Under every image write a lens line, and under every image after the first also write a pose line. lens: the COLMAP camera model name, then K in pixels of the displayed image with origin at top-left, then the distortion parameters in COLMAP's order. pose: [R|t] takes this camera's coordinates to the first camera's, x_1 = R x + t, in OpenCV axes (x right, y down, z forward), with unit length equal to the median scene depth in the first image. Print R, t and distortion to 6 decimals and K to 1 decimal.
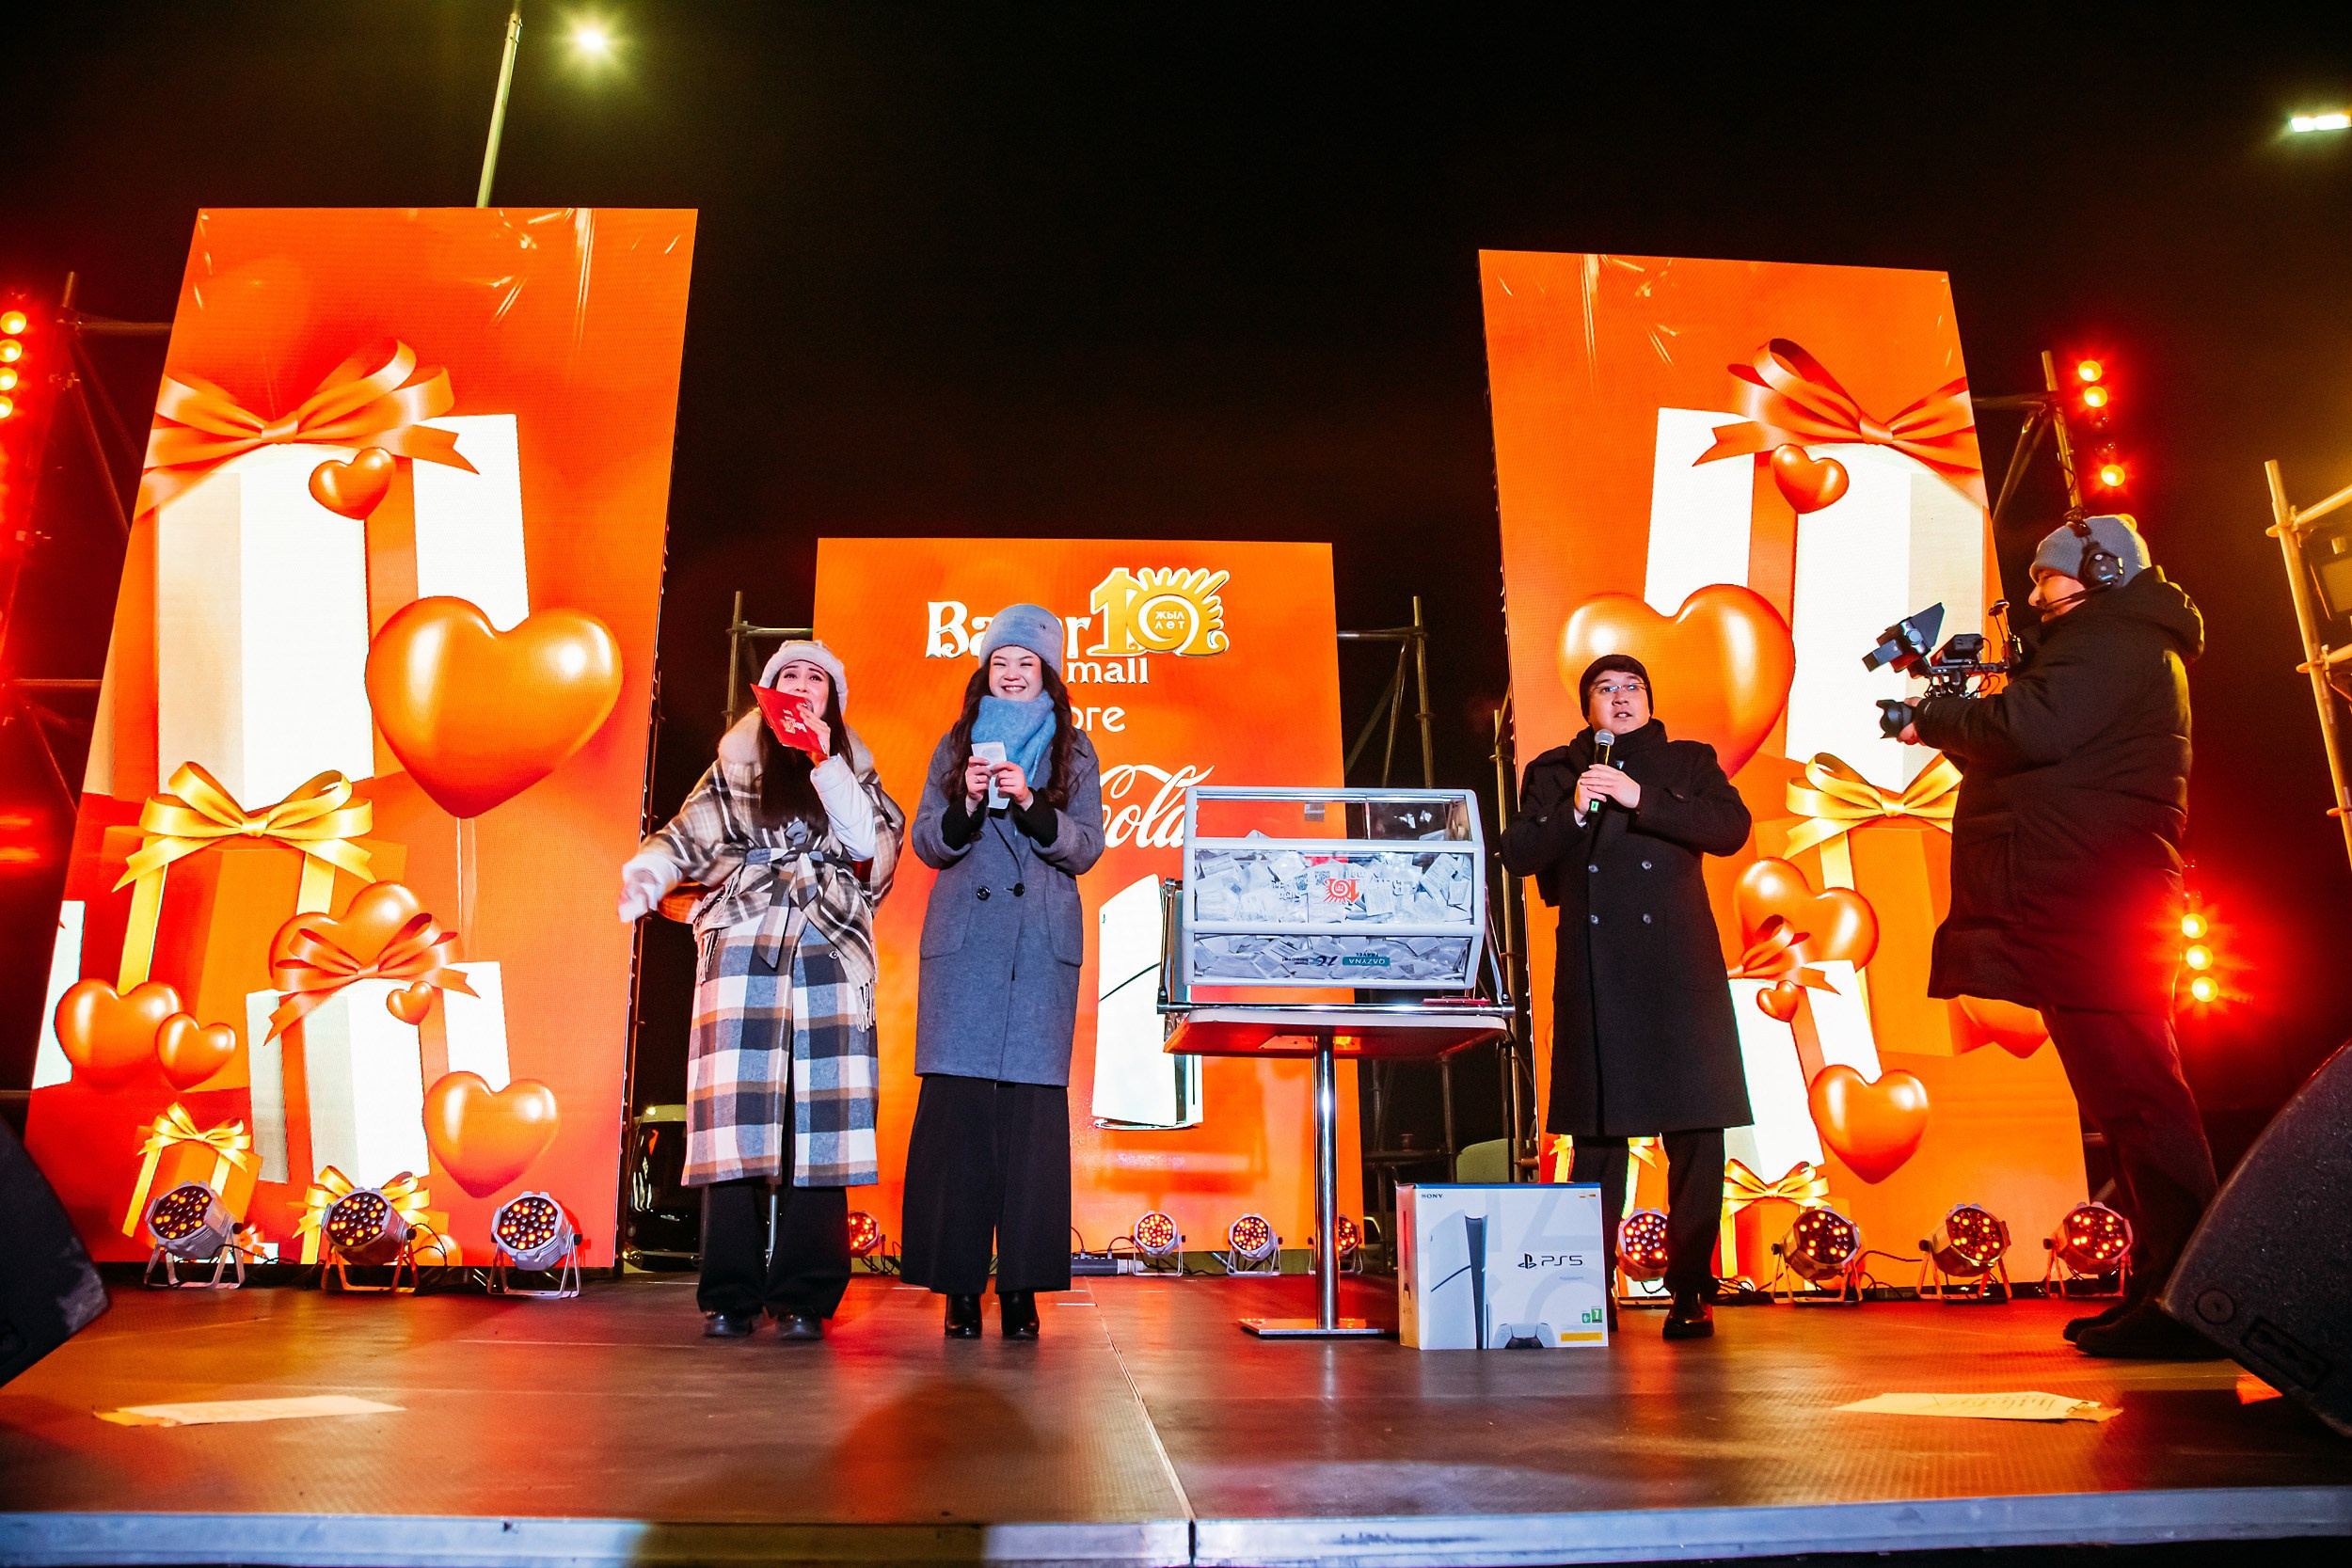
lens RADIAL K [[1593.2, 0, 1169.3], [0, 1593.2, 774.5], [0, 0, 1]] dist [-0.122890, 0.069764]
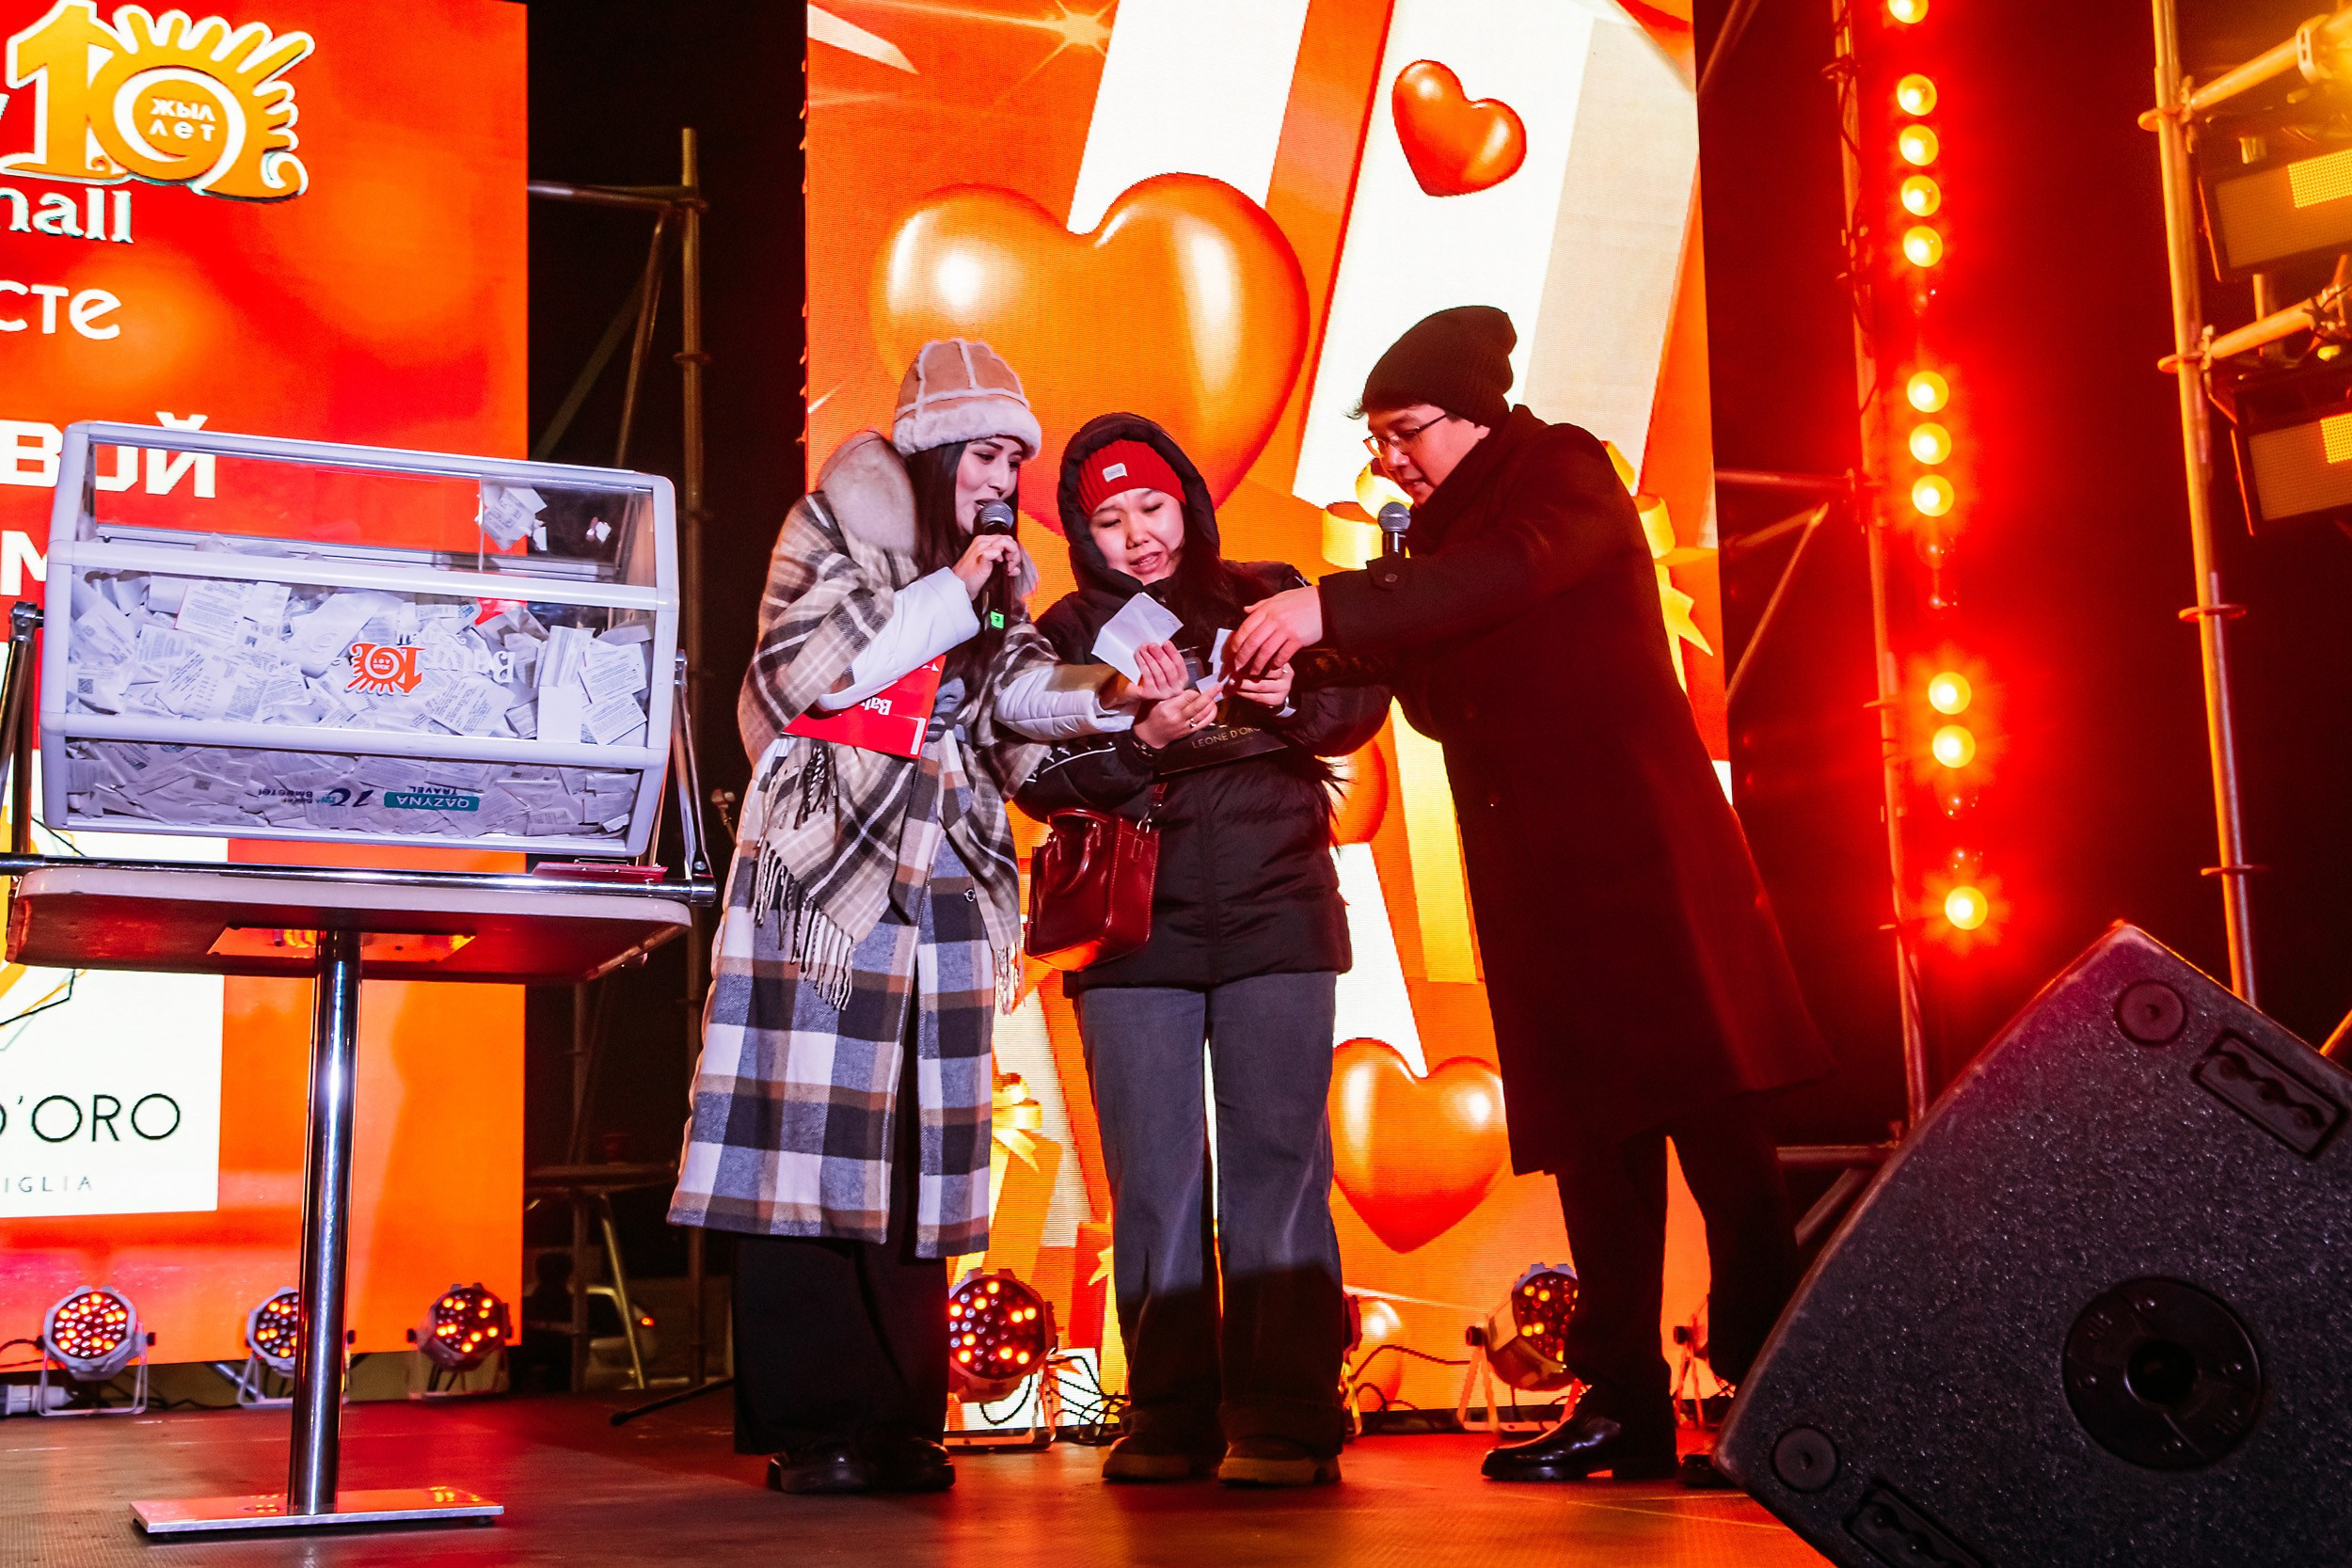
lens RADIAL K [[2847.8, 0, 1165.9], [0, 2847.8, 763.4], [0, 0, 1]] dist [0.079326, 0.072201]
pose [[0.954691, 0.037589, 0.295214, 0.055564], [-0.064887, 0.994416, 0.083222, 0.013387], [-0.290437, -0.098607, 0.951800, 0.043811]]
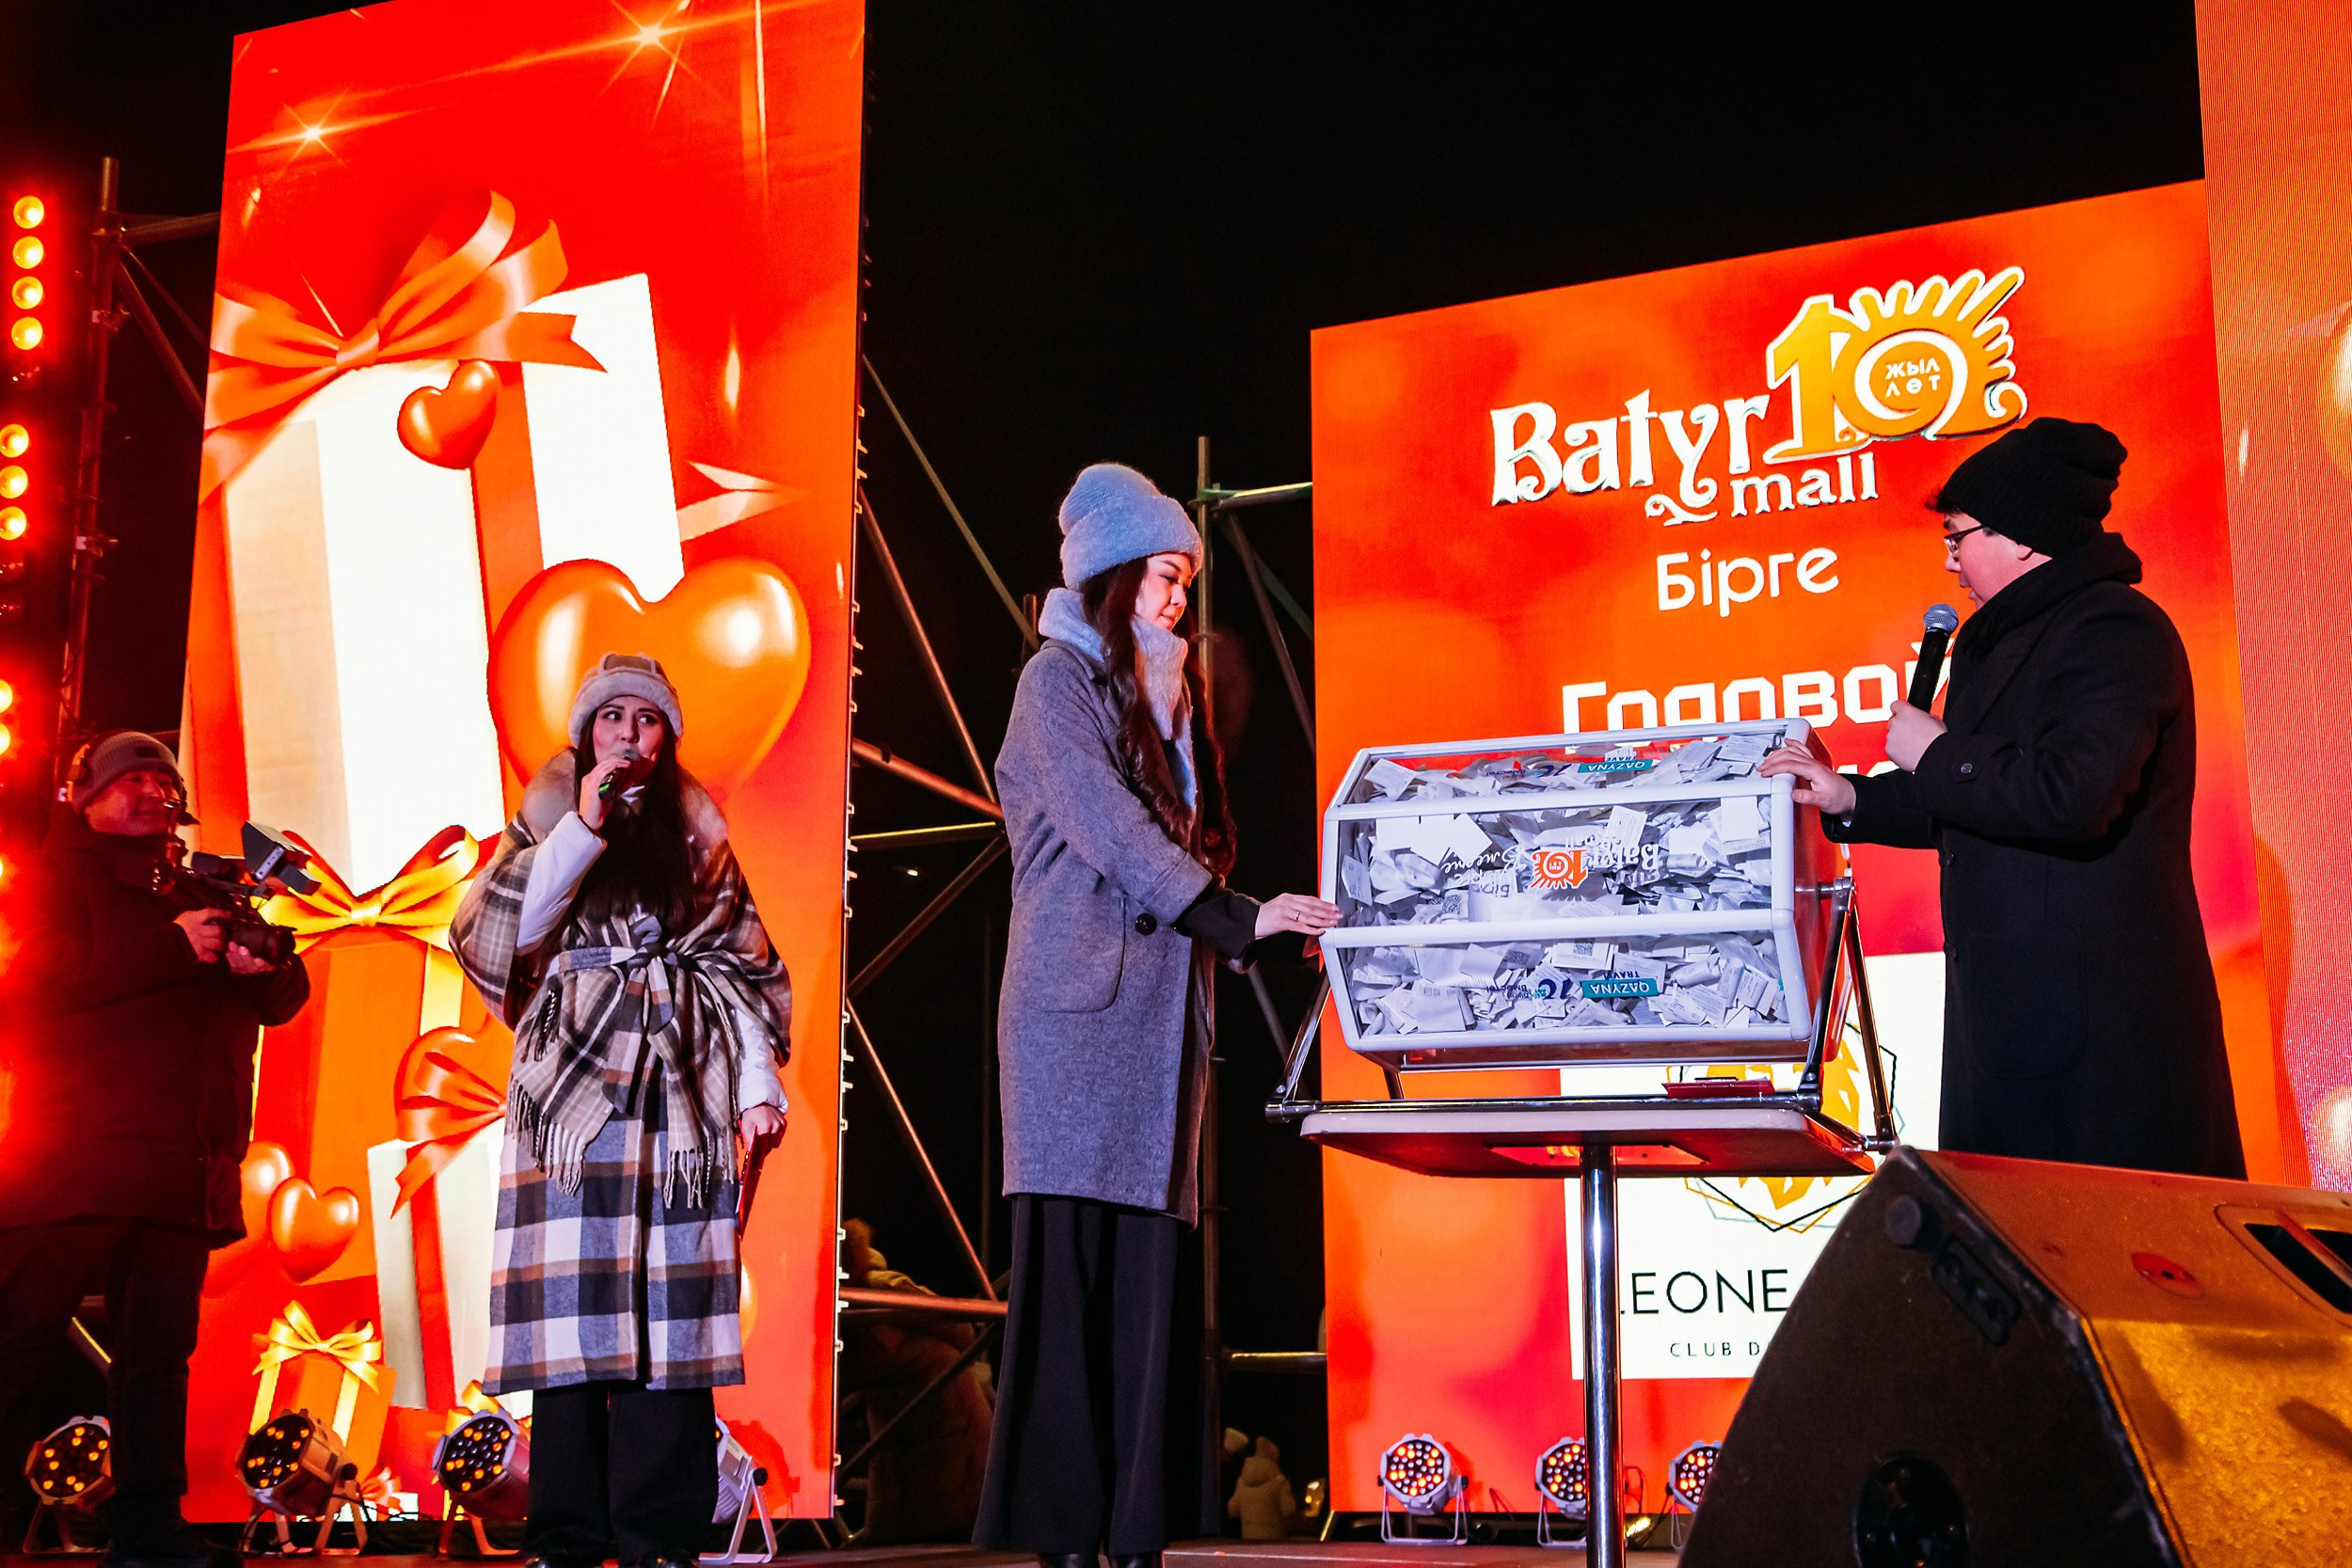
lens RADIAL K [[2935.3, 0, 1173.2], [0, 2935.3, 767.7], [0, 0, 1]] dist [0.110857, 0.012925]
pose [[0.890956, -0.093236, -0.444414, 0.346388], [0.113060, 0.993421, 0.018246, -0.015848], [0.439789, -0.066501, 0.895636, -0.069651]]
